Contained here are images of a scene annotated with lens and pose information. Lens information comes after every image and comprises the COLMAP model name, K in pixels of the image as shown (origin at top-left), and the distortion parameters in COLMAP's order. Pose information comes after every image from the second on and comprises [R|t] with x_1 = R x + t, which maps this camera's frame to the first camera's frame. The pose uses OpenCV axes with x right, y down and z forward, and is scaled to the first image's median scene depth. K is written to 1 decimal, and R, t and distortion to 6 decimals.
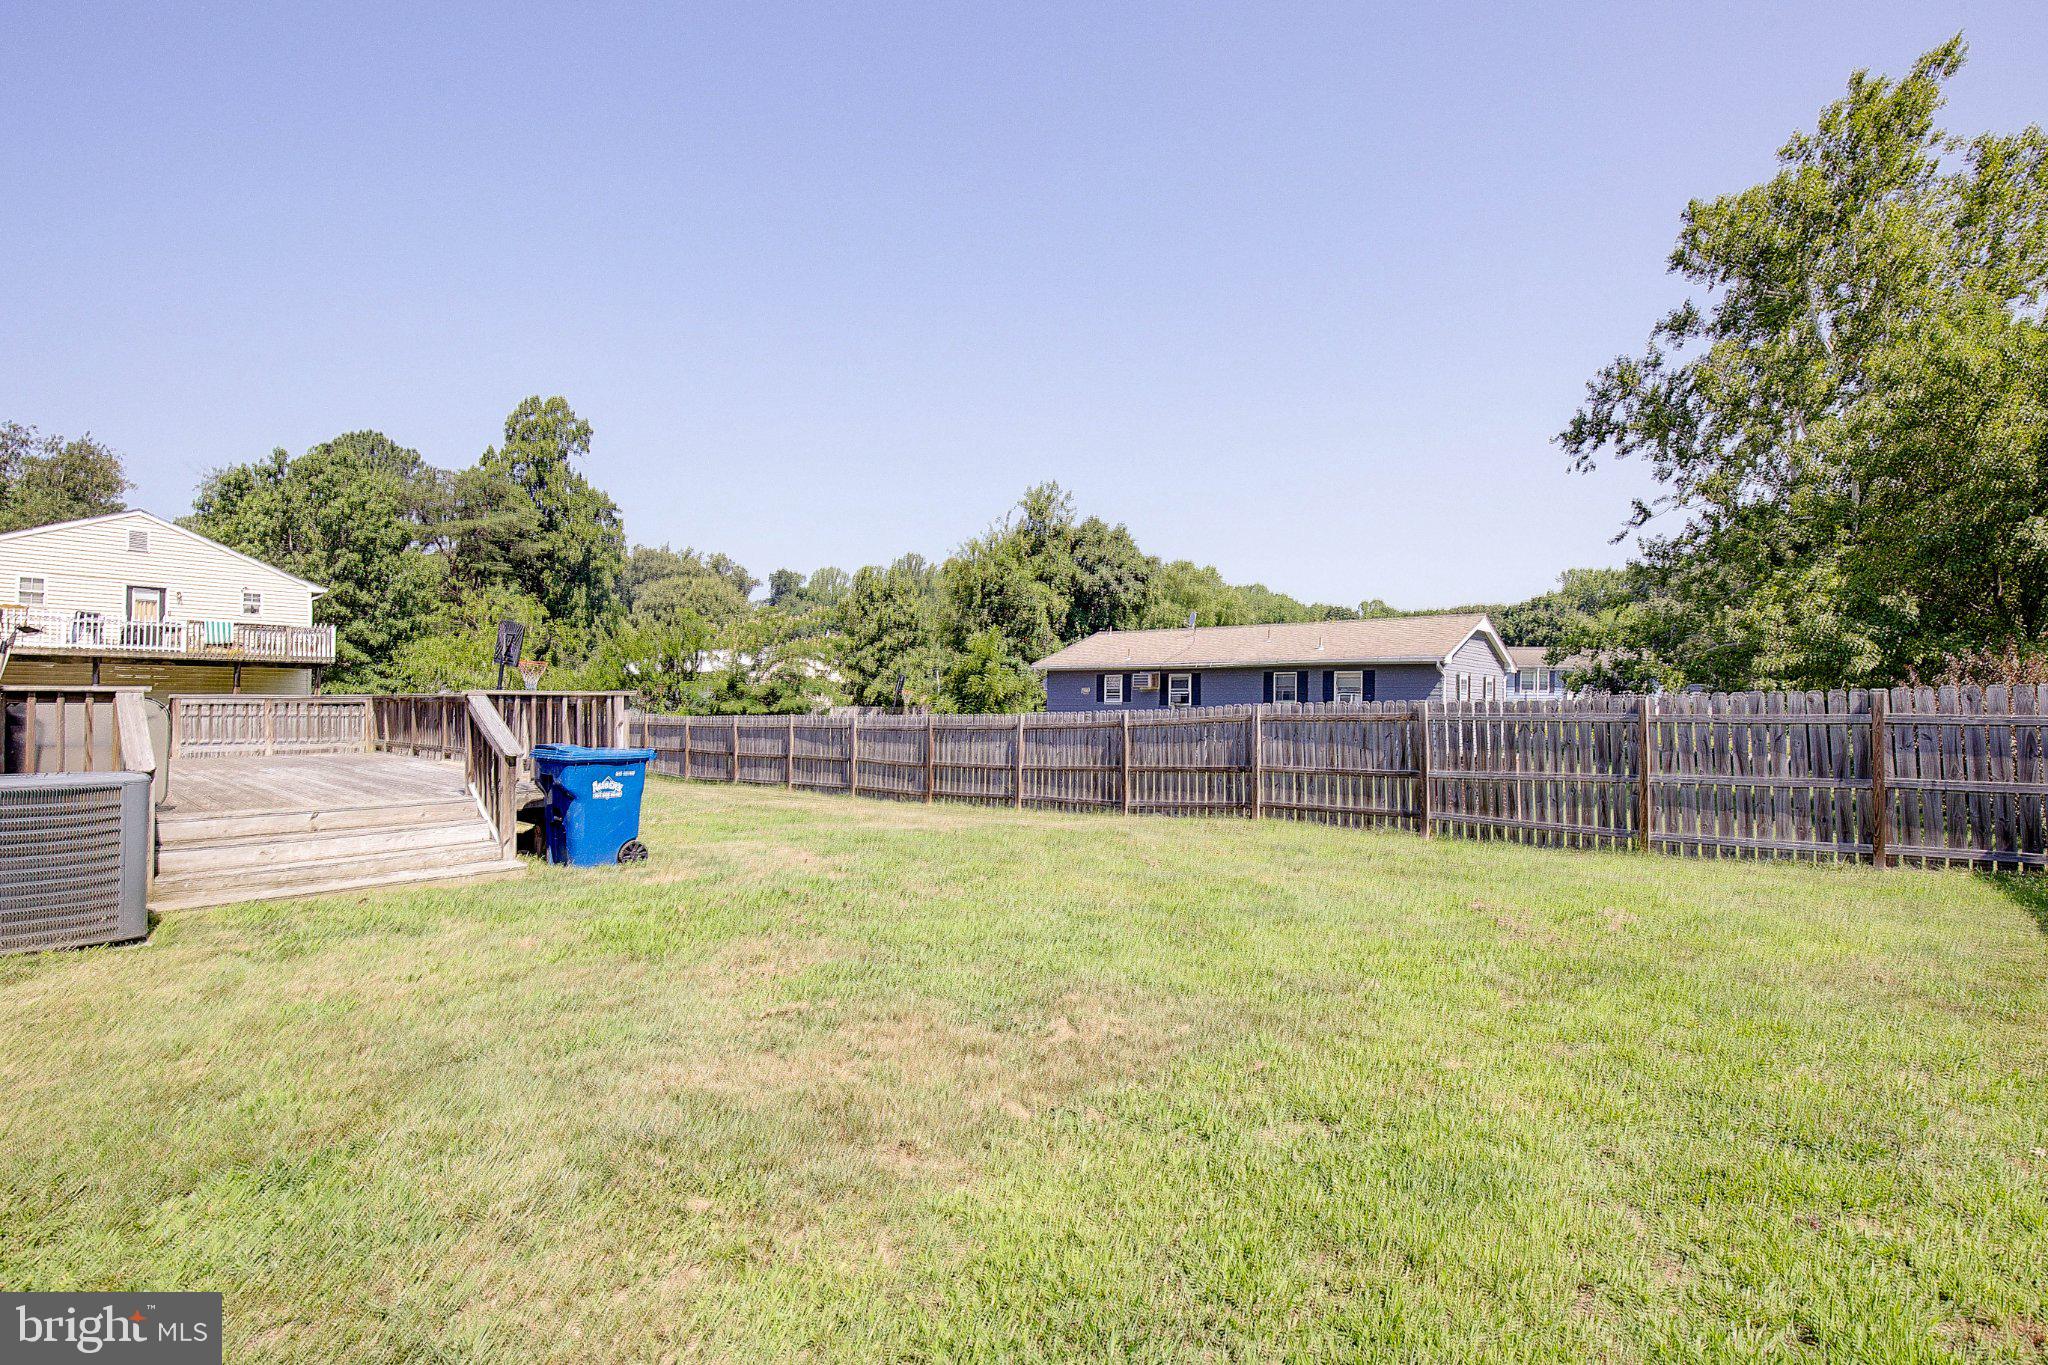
lens RADIAL K [[914.8, 0, 1069.3], [0, 914.8, 708.2], [0, 0, 1]] dist [-0.001700, -0.000503]
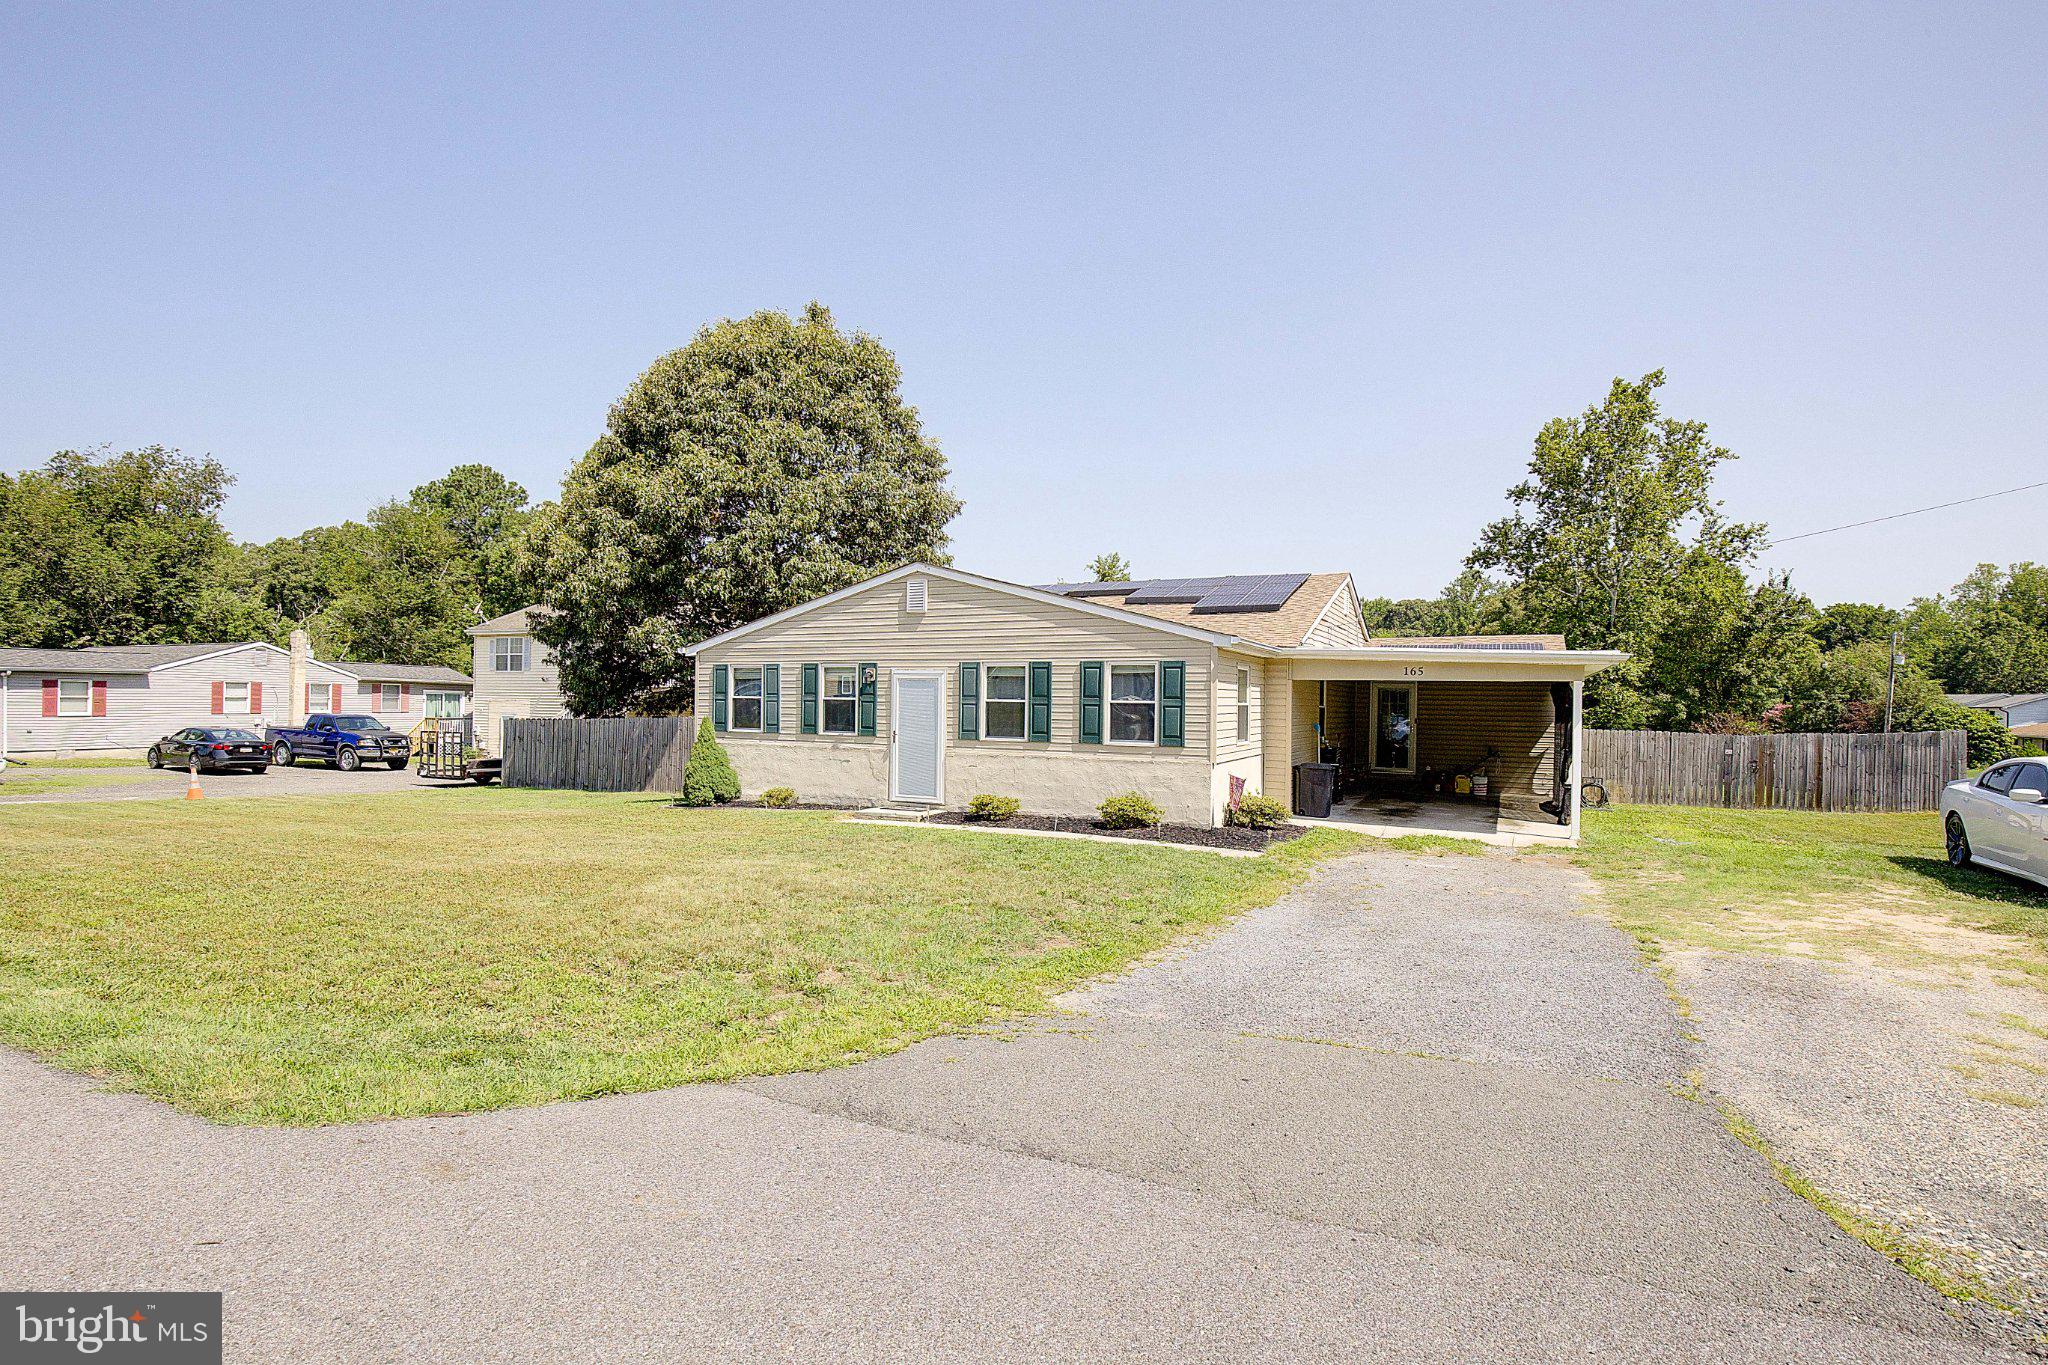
lens RADIAL K [[941.7, 0, 1045.2], [0, 941.7, 708.2], [0, 0, 1]] dist [-0.053006, 0.011965]
pose [[0.963912, 0.005359, 0.266169, -0.717019], [-0.006399, 0.999975, 0.003040, -0.032555], [-0.266146, -0.004633, 0.963922, -0.466331]]
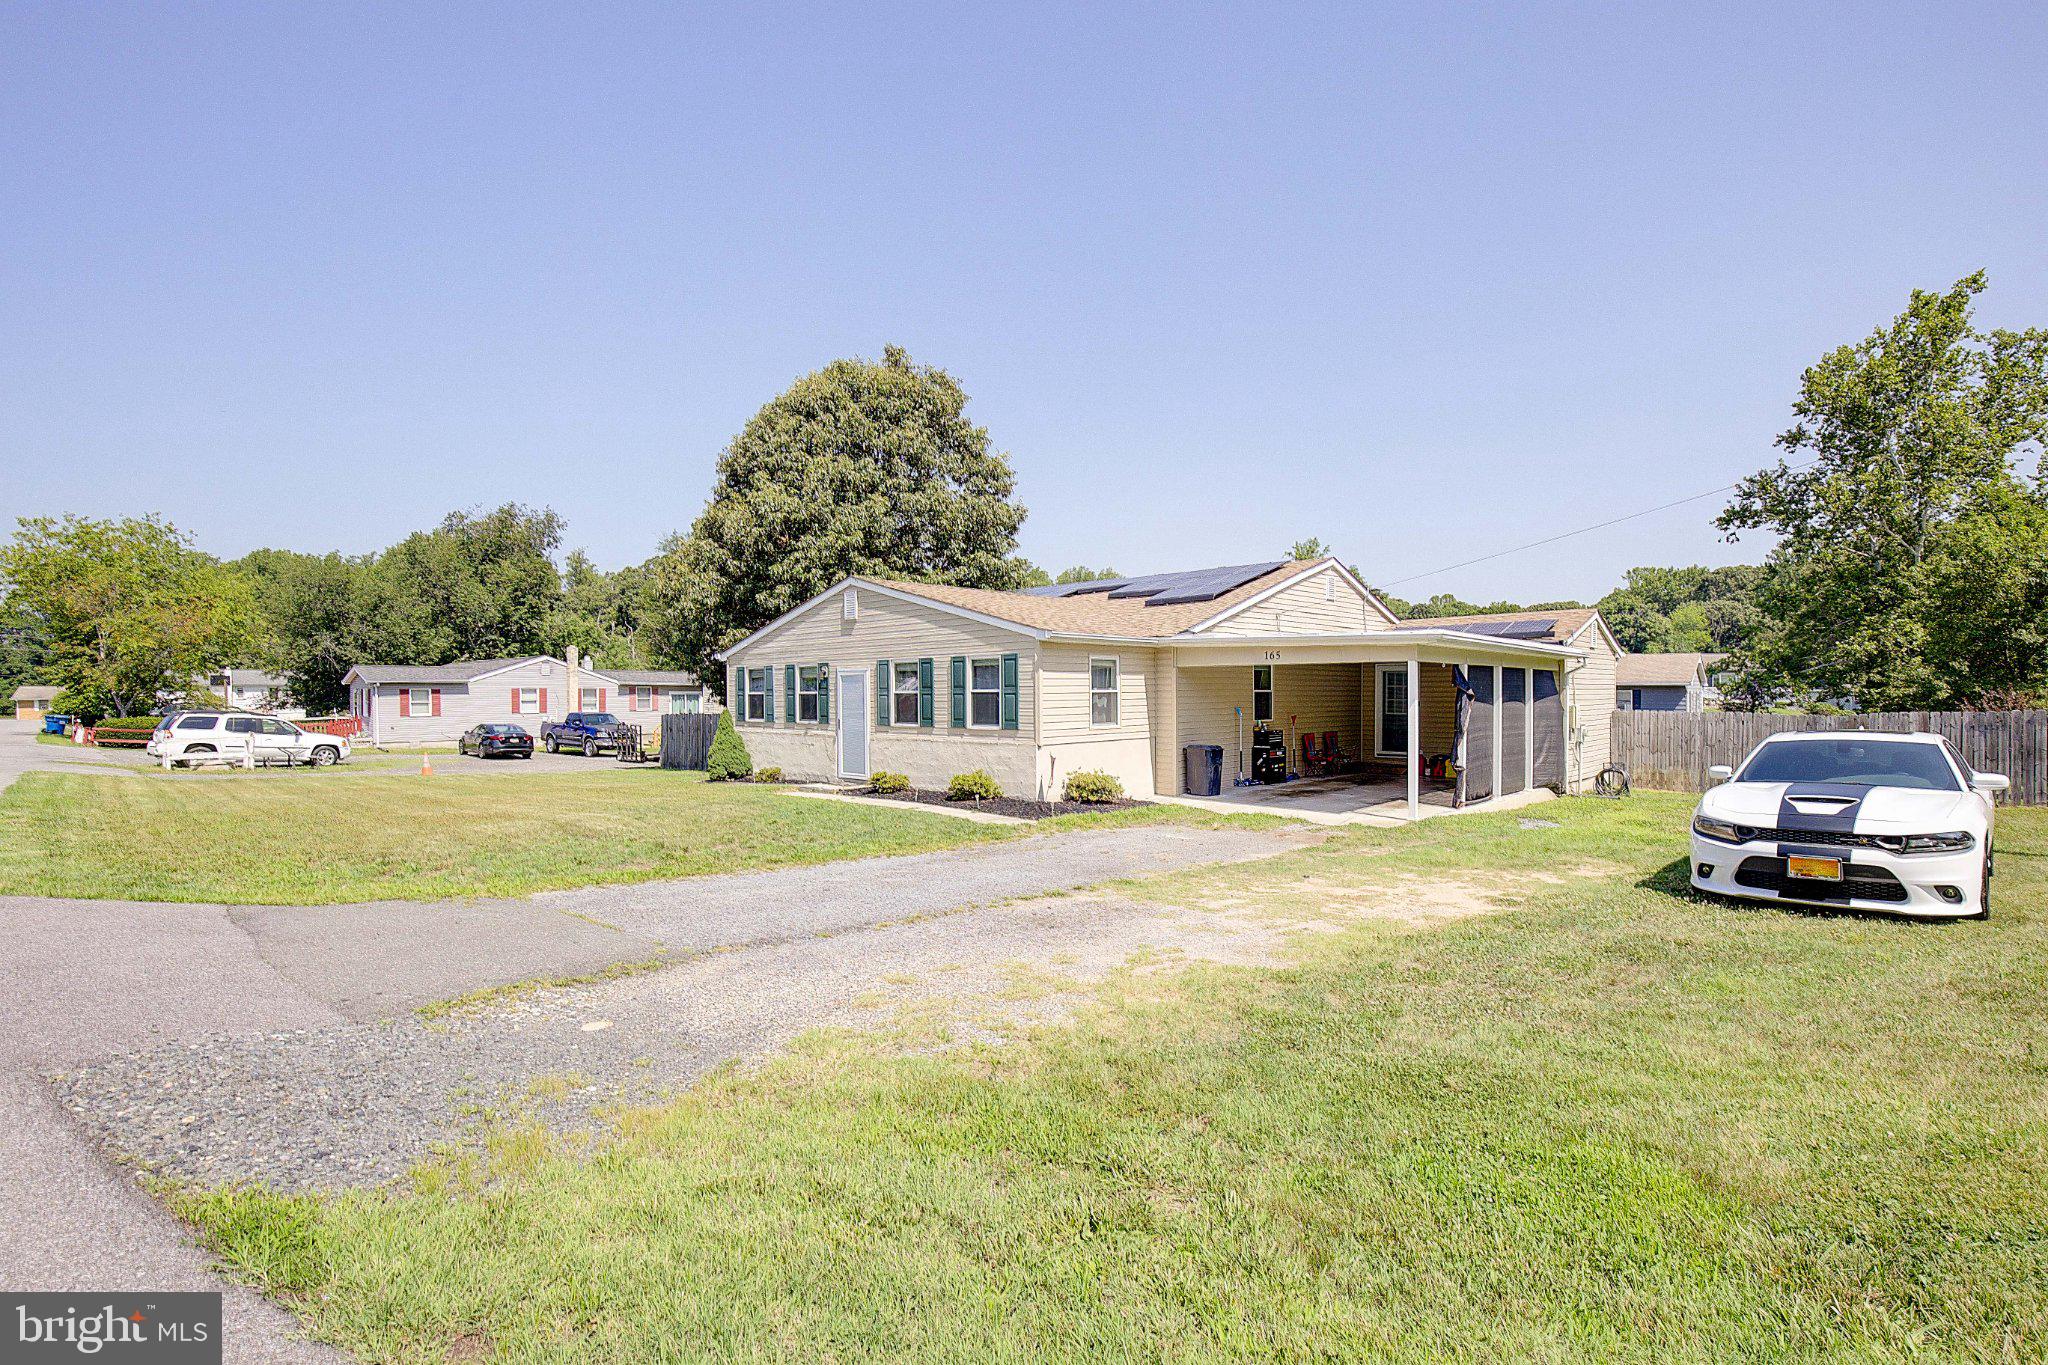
lens RADIAL K [[941.7, 0, 1045.2], [0, 941.7, 708.2], [0, 0, 1]] dist [-0.053006, 0.011965]
pose [[0.999390, -0.010289, -0.033381, -0.535507], [0.010658, 0.999884, 0.010898, -0.030673], [0.033265, -0.011247, 0.999383, -0.544640]]
